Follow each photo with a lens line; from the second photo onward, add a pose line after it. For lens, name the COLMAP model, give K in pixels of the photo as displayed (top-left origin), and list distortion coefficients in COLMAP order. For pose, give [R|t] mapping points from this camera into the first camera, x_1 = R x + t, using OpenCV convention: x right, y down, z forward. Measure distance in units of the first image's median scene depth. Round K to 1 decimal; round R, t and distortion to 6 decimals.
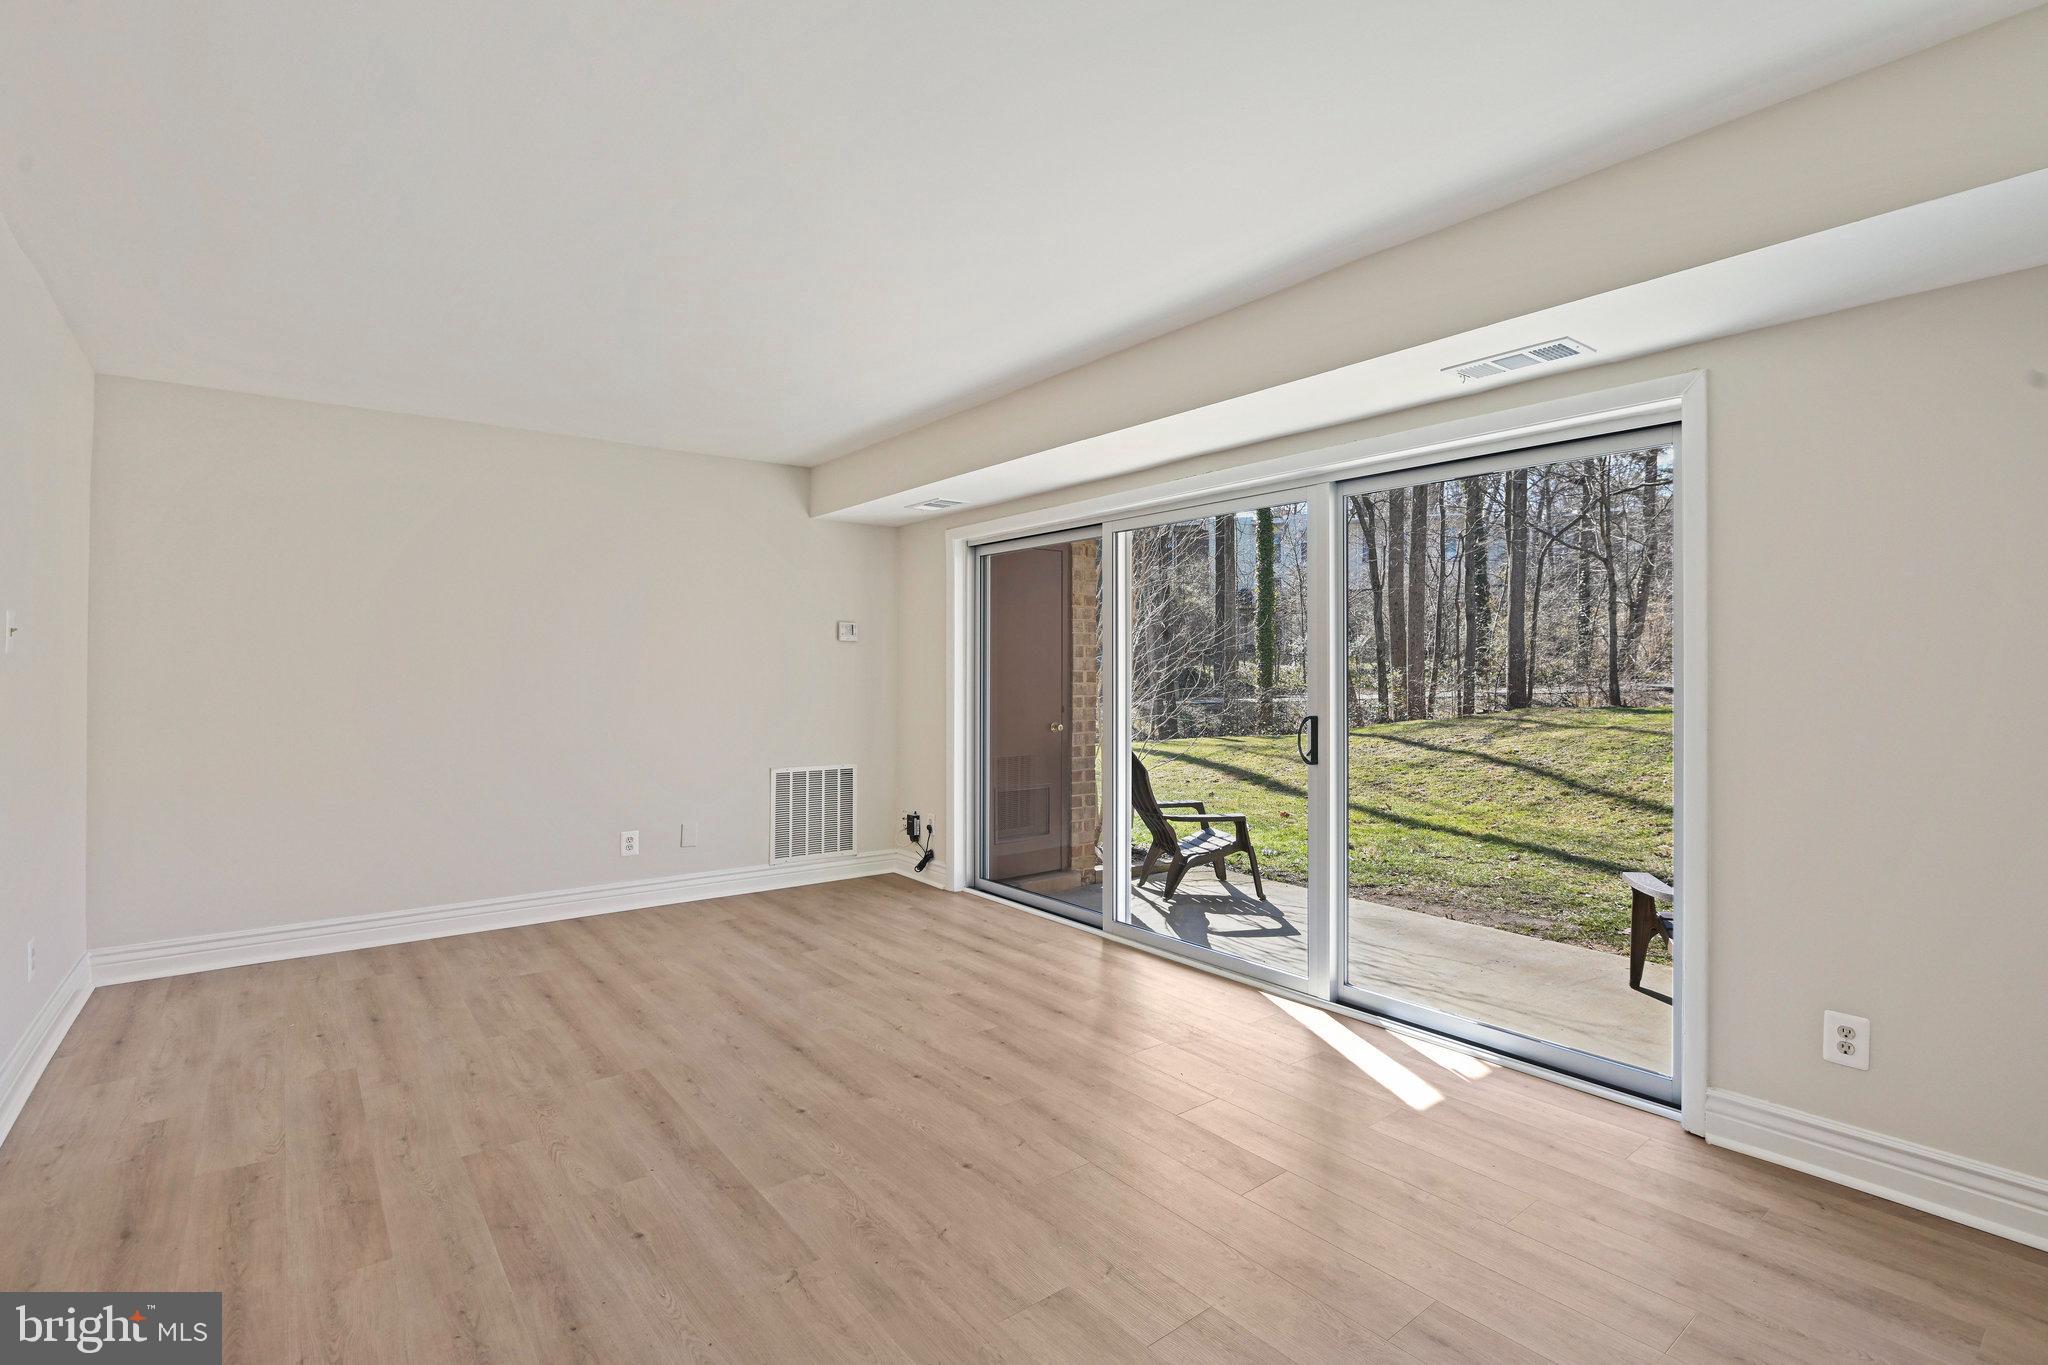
lens RADIAL K [[953.1, 0, 1020.9], [0, 953.1, 674.8], [0, 0, 1]] dist [-0.016466, -0.001019]
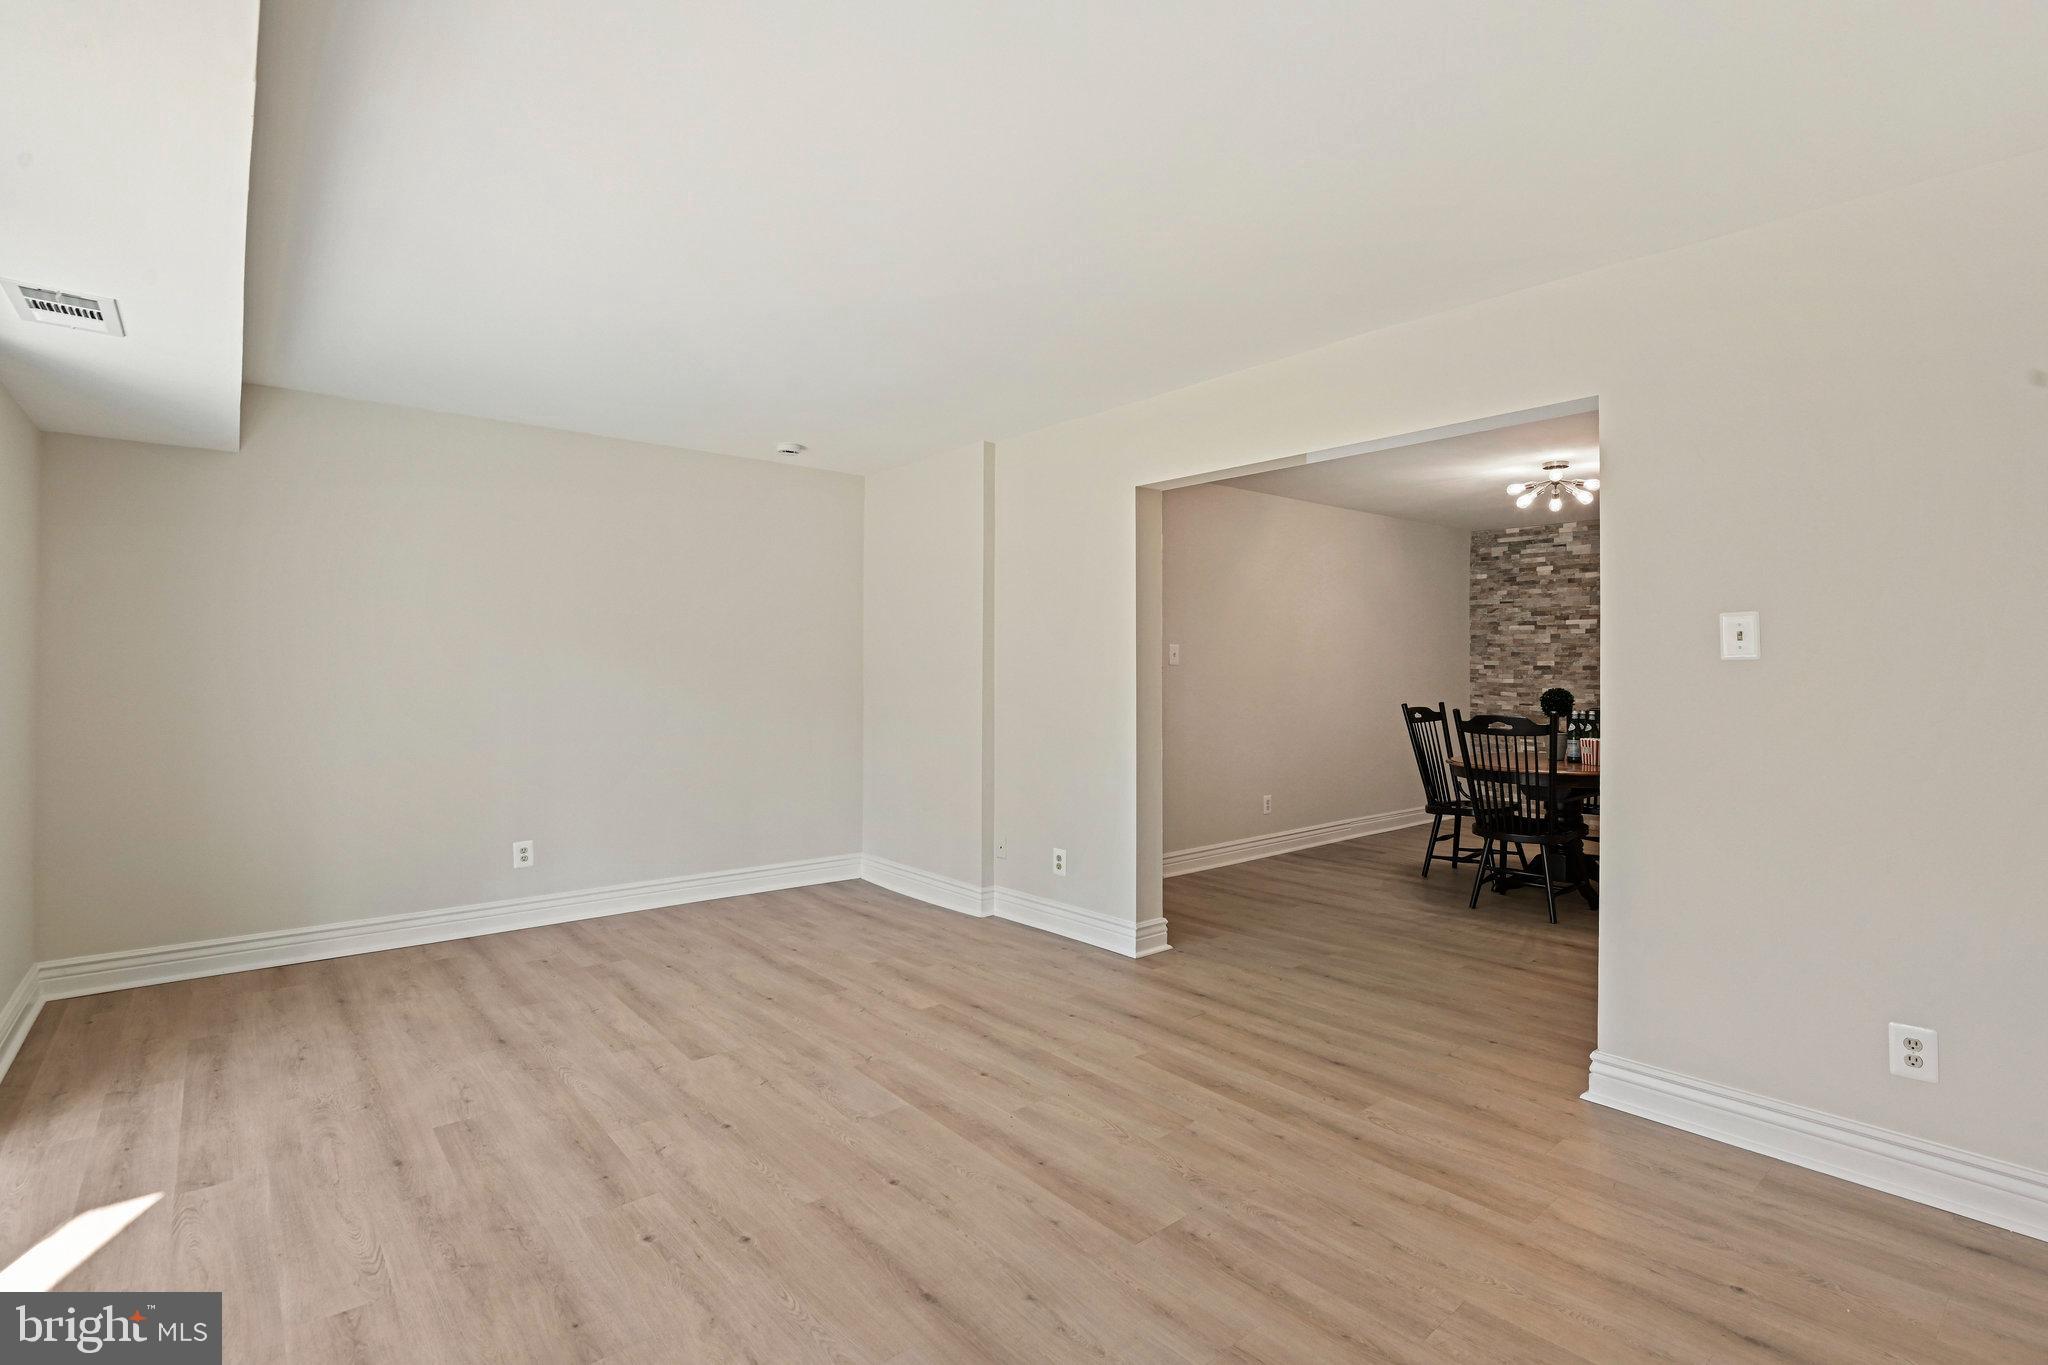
lens RADIAL K [[953.1, 0, 1020.9], [0, 953.1, 674.8], [0, 0, 1]] dist [-0.016466, -0.001019]
pose [[-0.999322, -0.003516, -0.036645, -0.258696], [-0.004132, 0.999851, 0.016754, -0.015272], [0.036581, 0.016894, -0.999188, 1.532007]]
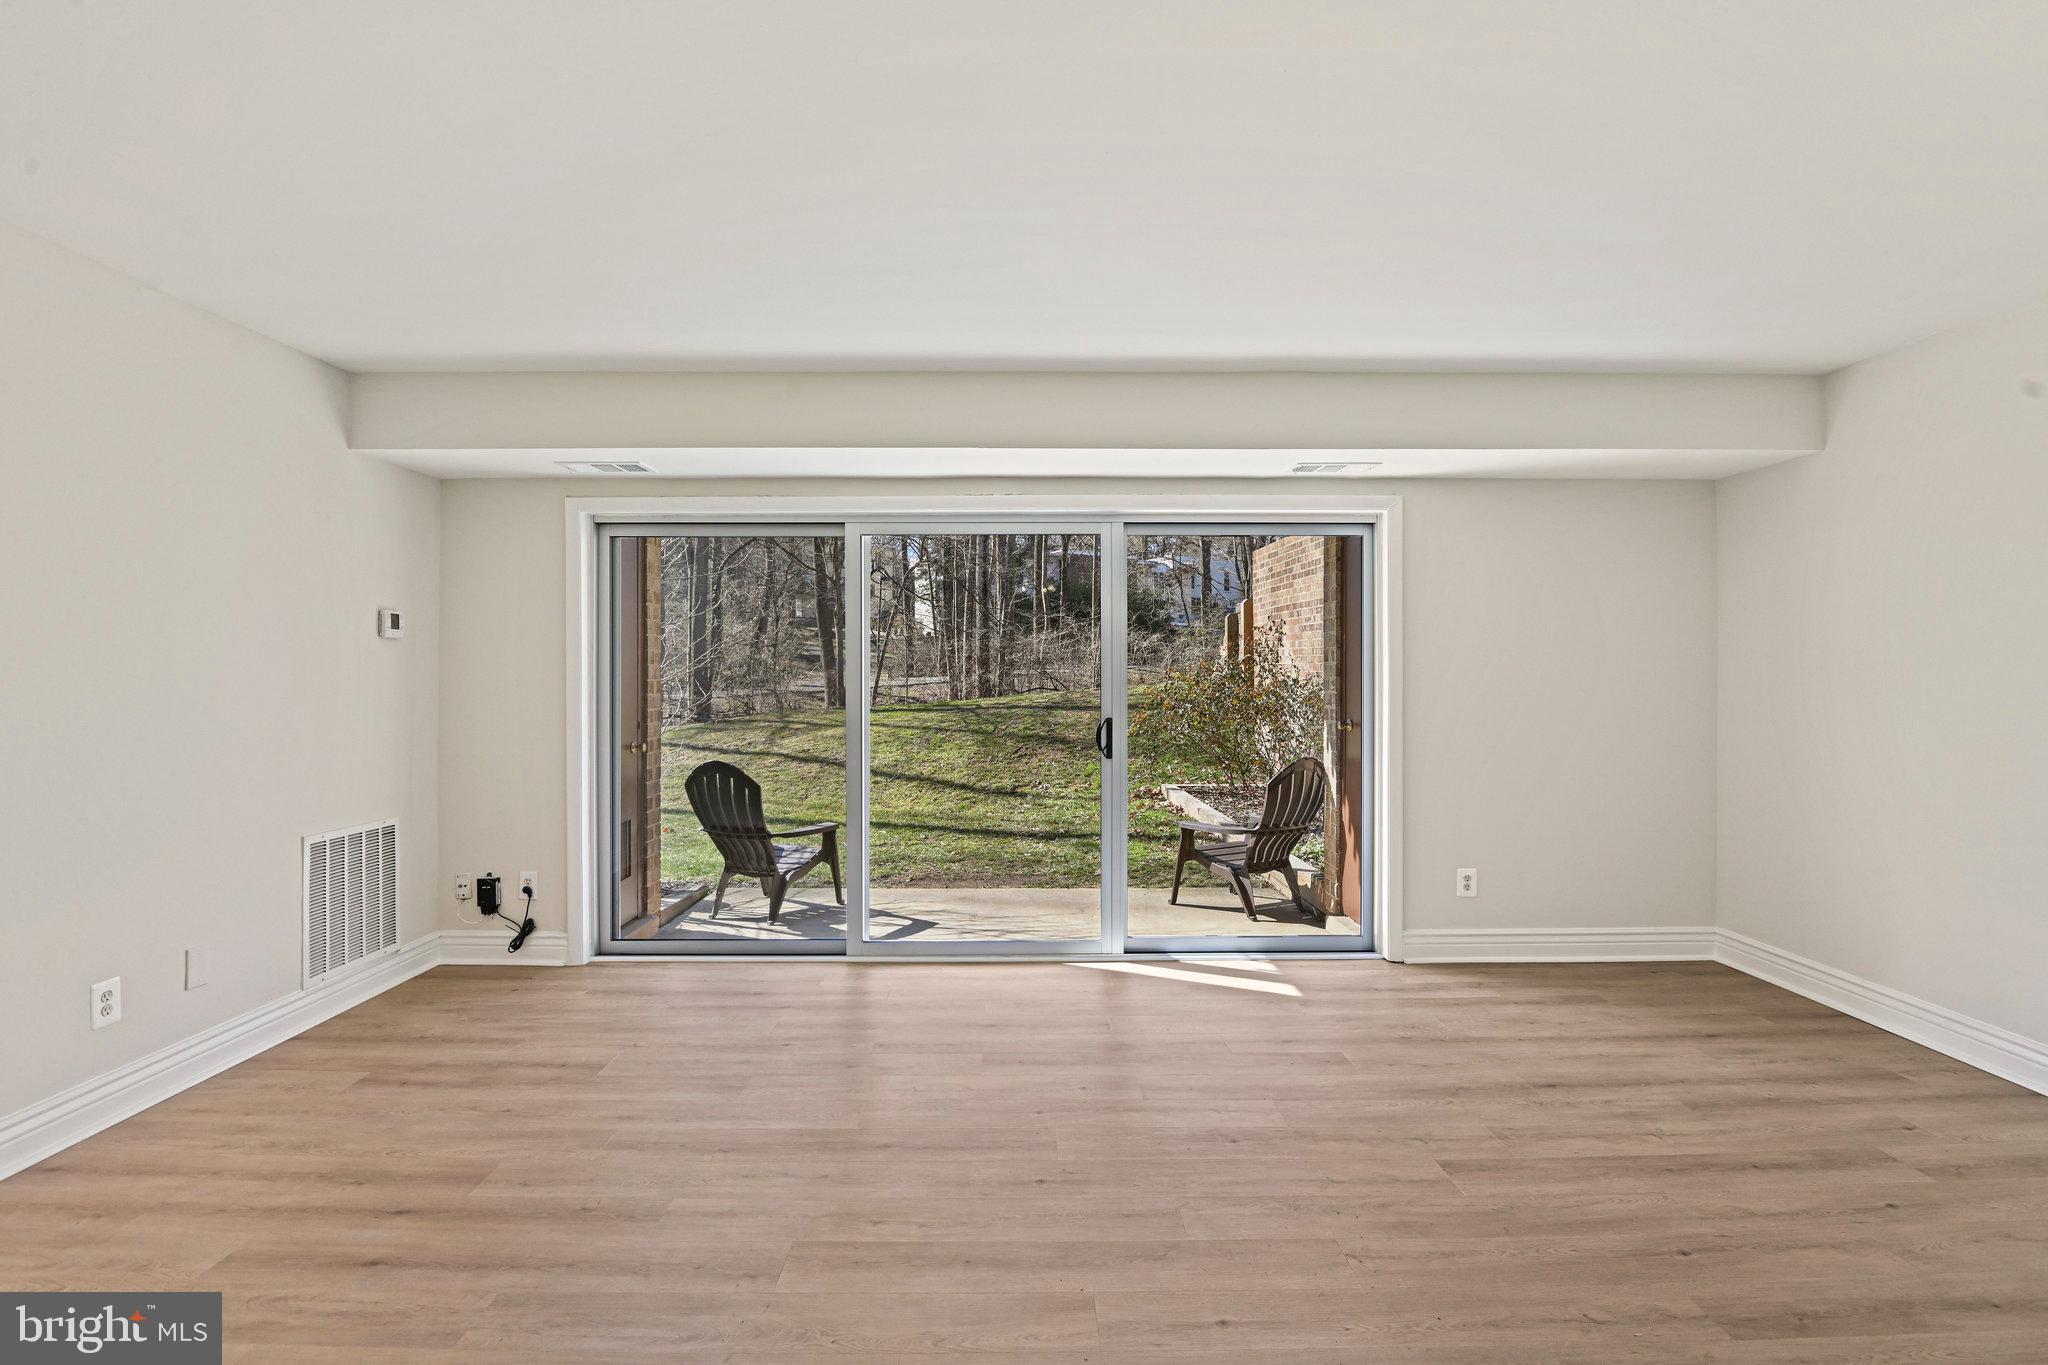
lens RADIAL K [[974.9, 0, 1025.5], [0, 974.9, 676.7], [0, 0, 1]] dist [-0.025680, -0.000643]
pose [[0.605513, -0.002364, 0.795832, -0.786018], [0.005803, 0.999982, -0.001444, -0.006943], [-0.795814, 0.005493, 0.605516, 0.381424]]
